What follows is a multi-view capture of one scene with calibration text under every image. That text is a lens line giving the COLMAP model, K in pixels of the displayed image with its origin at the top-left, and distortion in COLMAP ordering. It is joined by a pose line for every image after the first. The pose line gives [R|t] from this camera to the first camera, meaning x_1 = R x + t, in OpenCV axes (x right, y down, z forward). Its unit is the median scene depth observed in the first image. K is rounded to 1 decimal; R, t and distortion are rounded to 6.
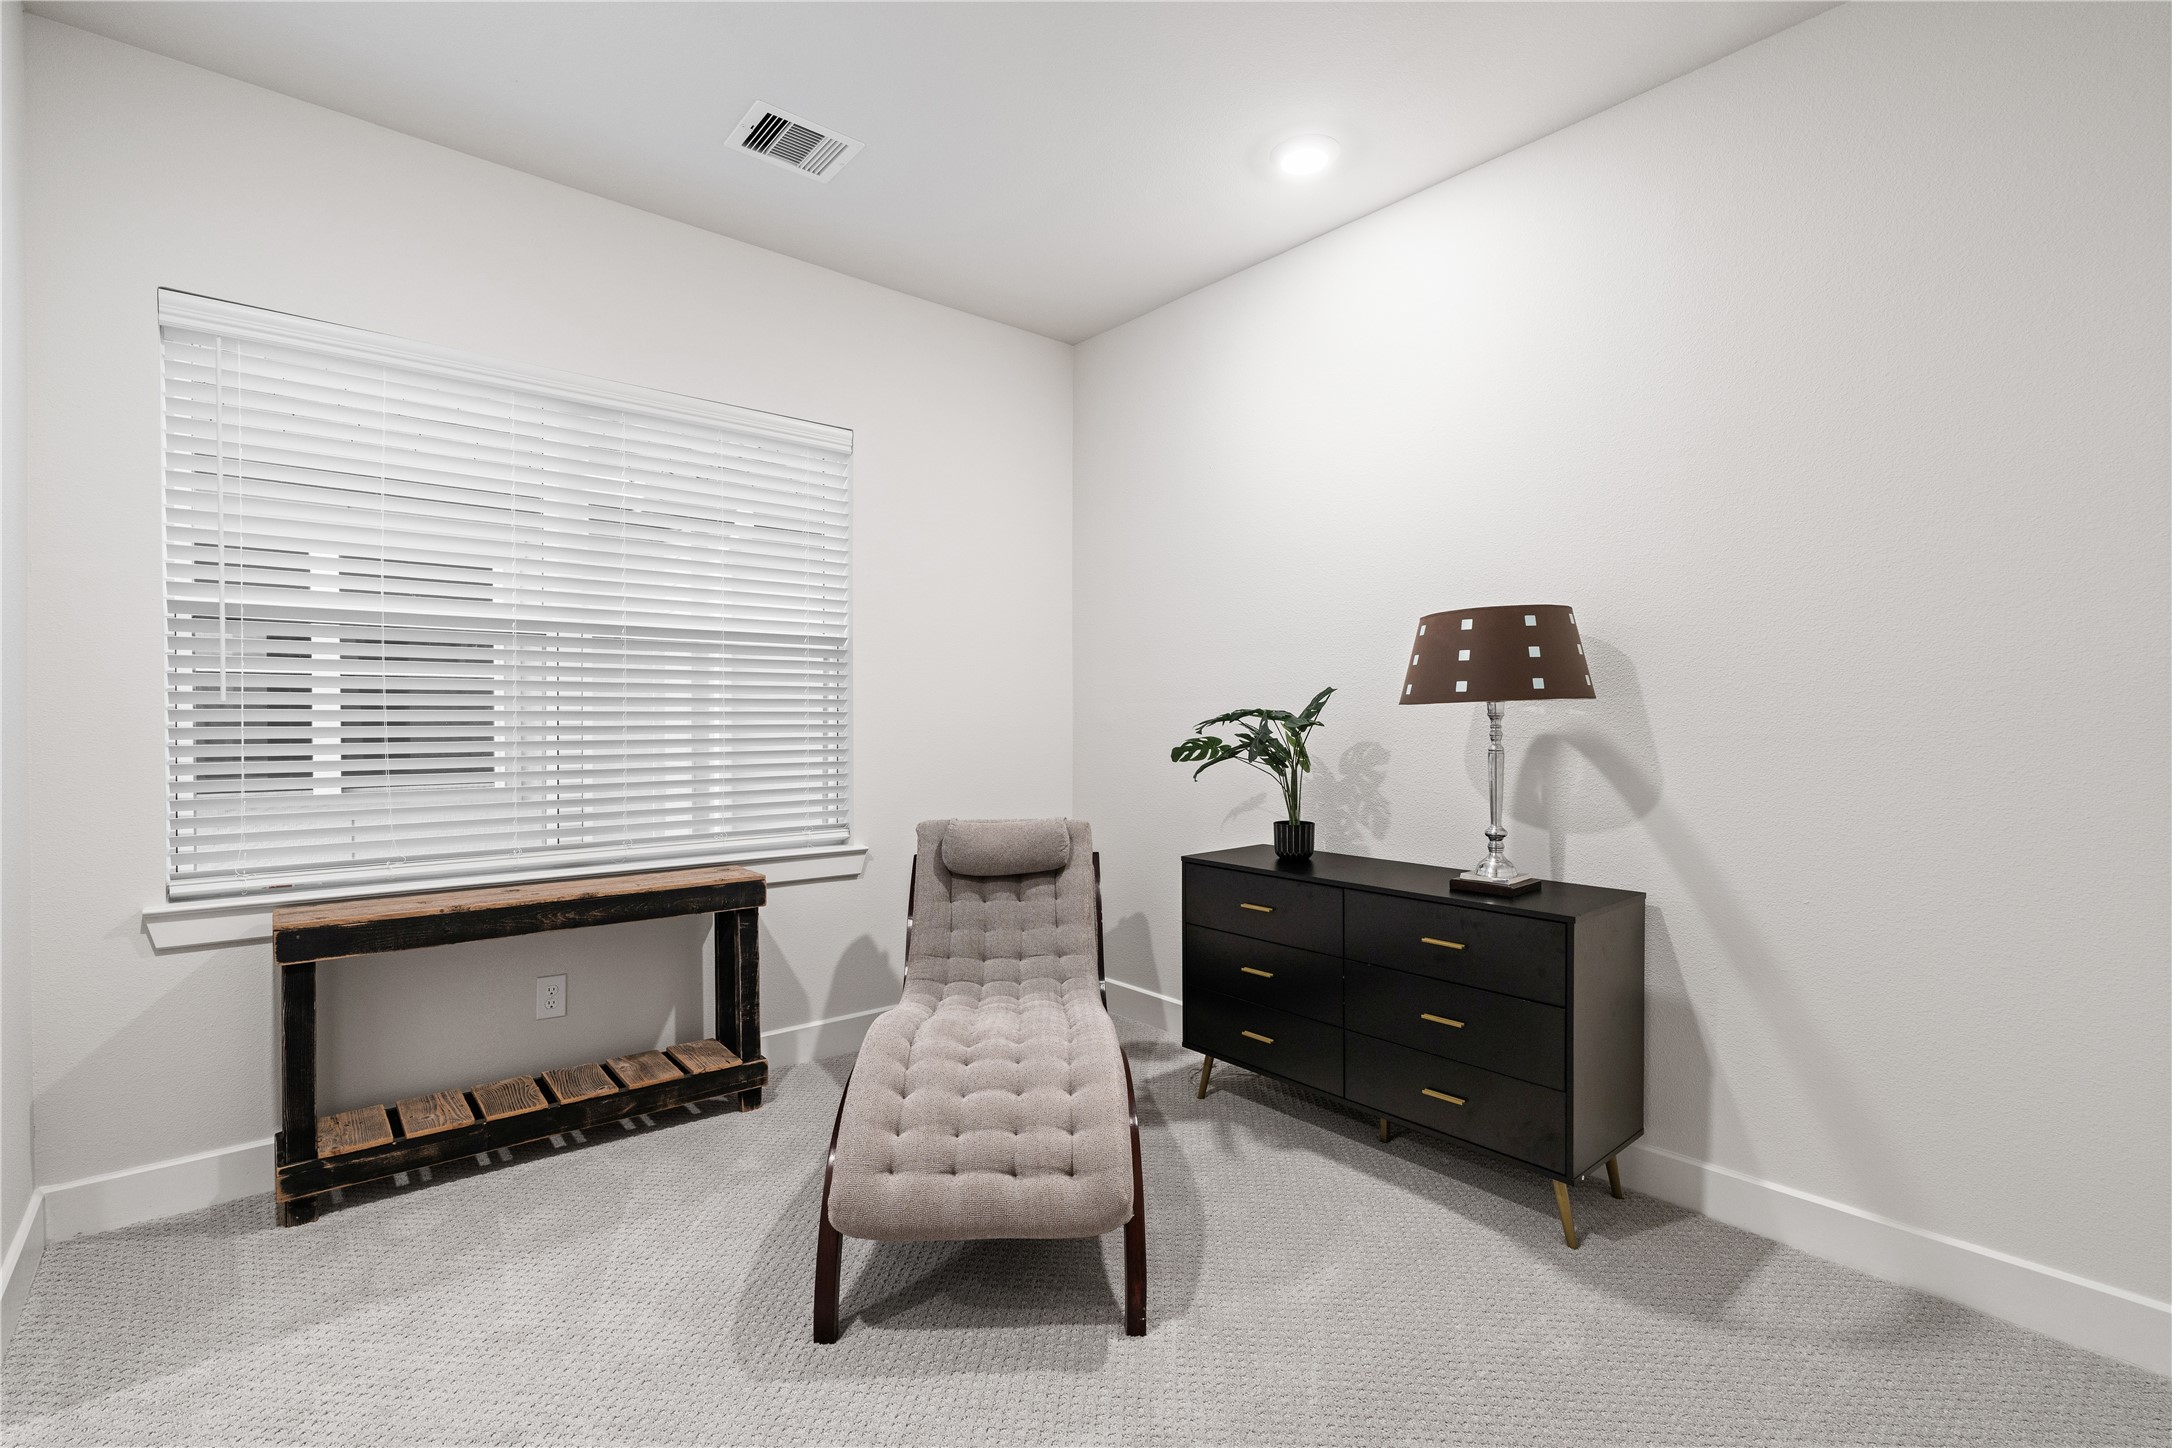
lens RADIAL K [[974.8, 0, 1083.1], [0, 974.8, 724.0], [0, 0, 1]] dist [-0.007176, 0.002420]
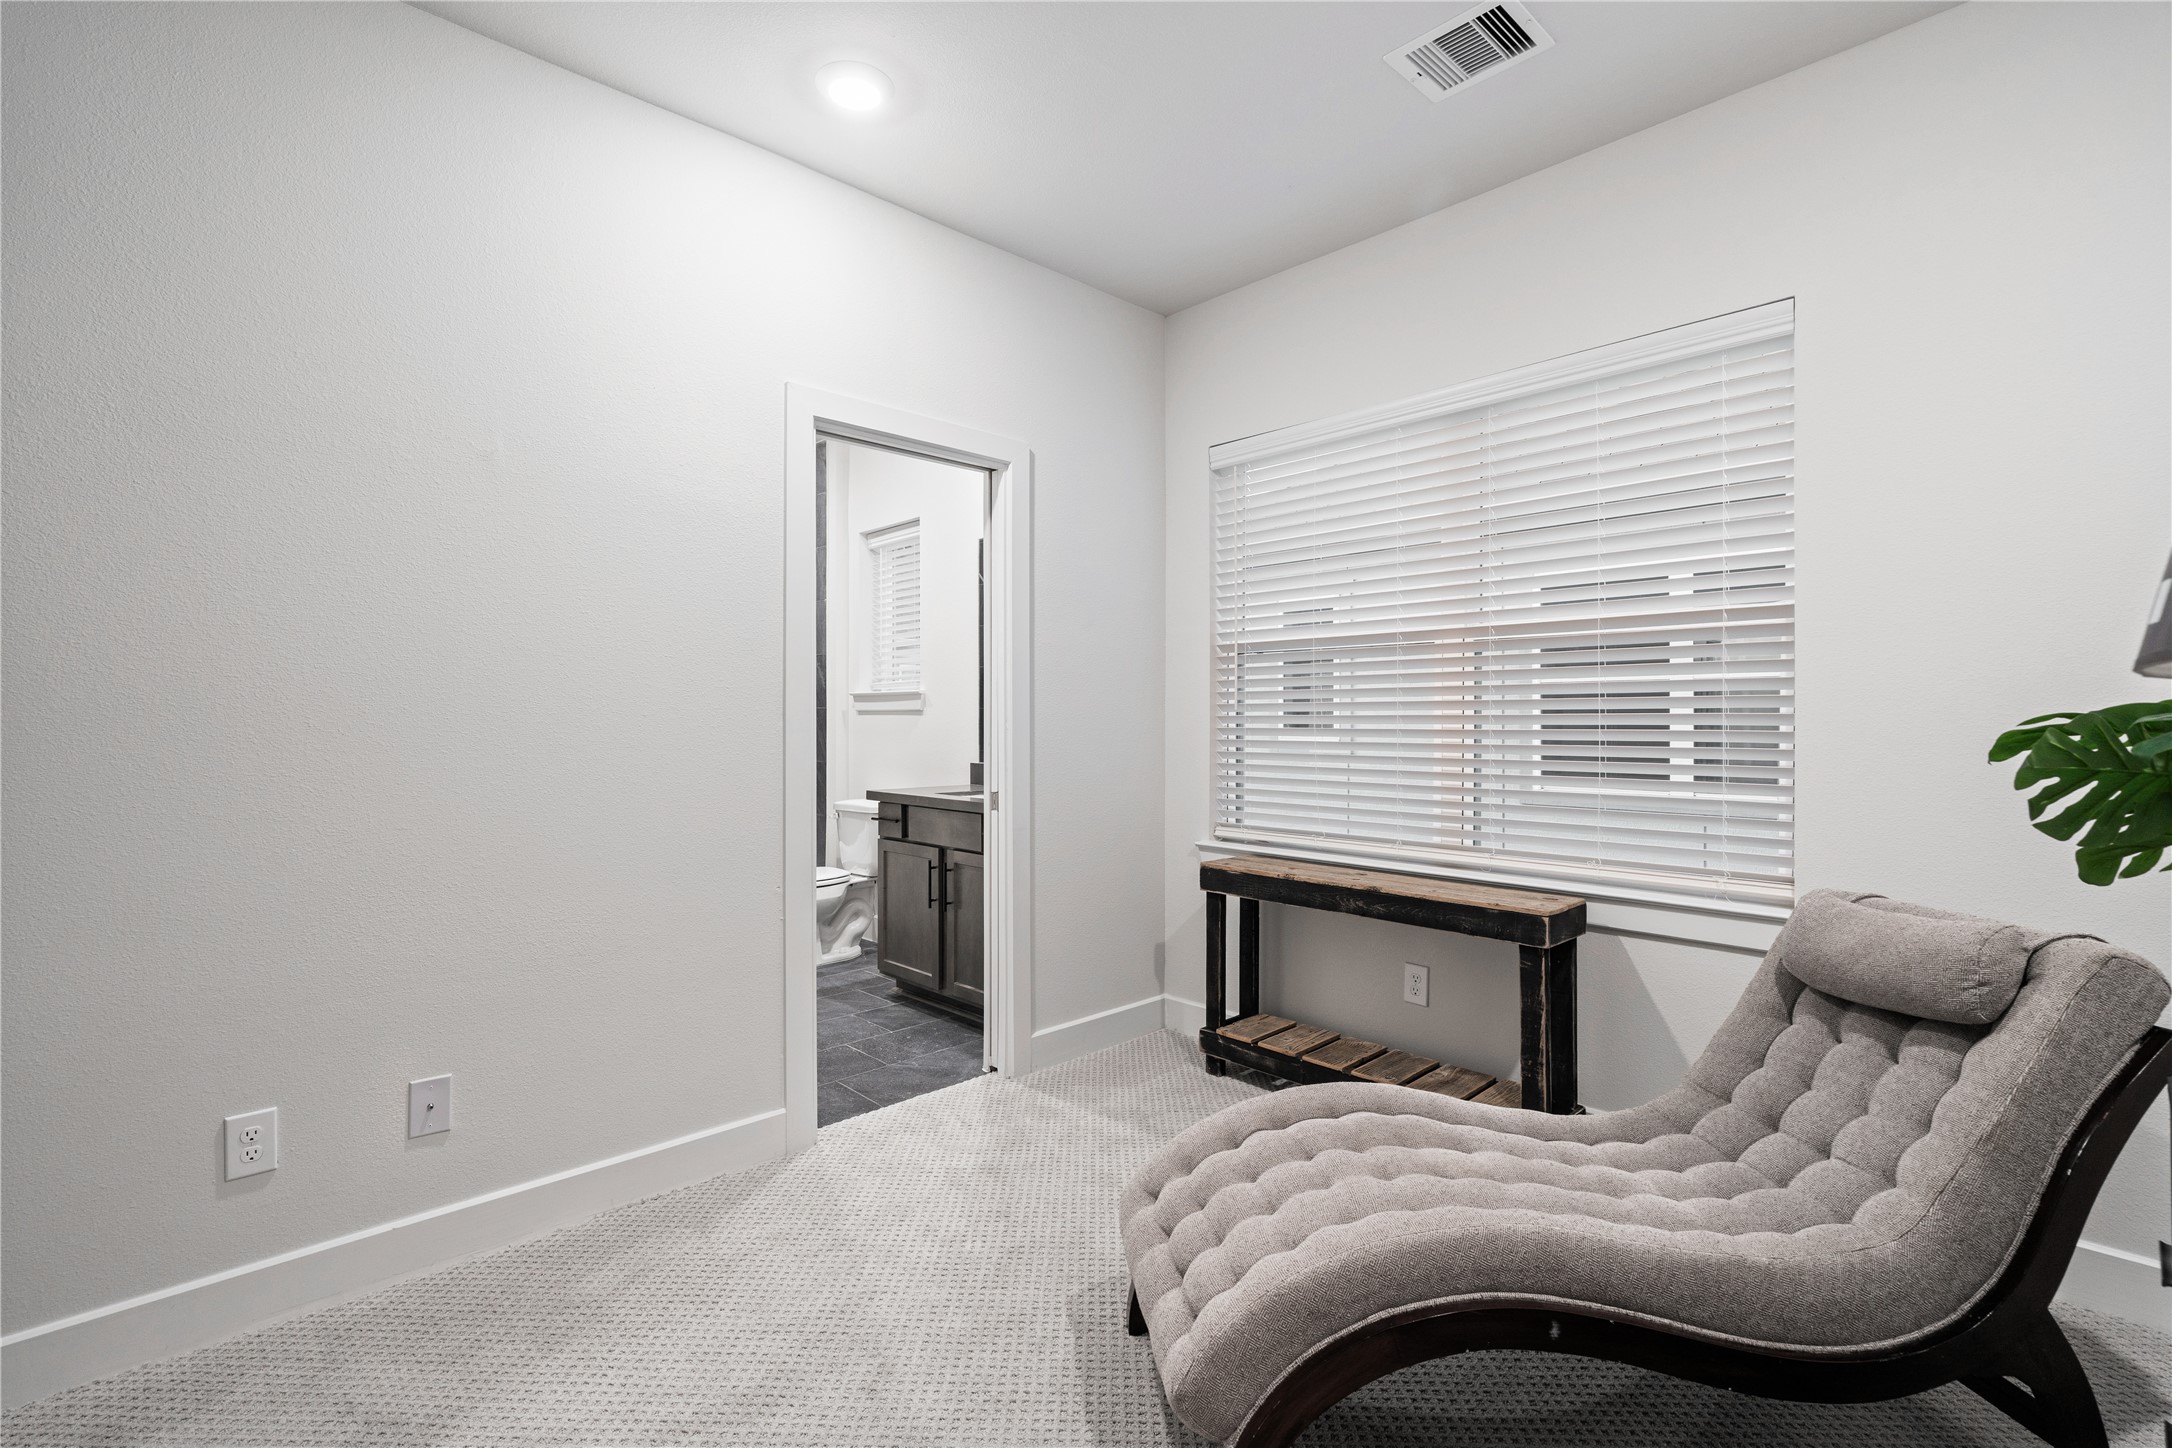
lens RADIAL K [[974.8, 0, 1082.1], [0, 974.8, 720.7], [0, 0, 1]] dist [-0.007176, 0.002420]
pose [[0.065513, 0.001150, -0.997851, 0.493617], [-0.008754, 0.999962, 0.000578, -0.005436], [0.997813, 0.008697, 0.065521, 0.566821]]
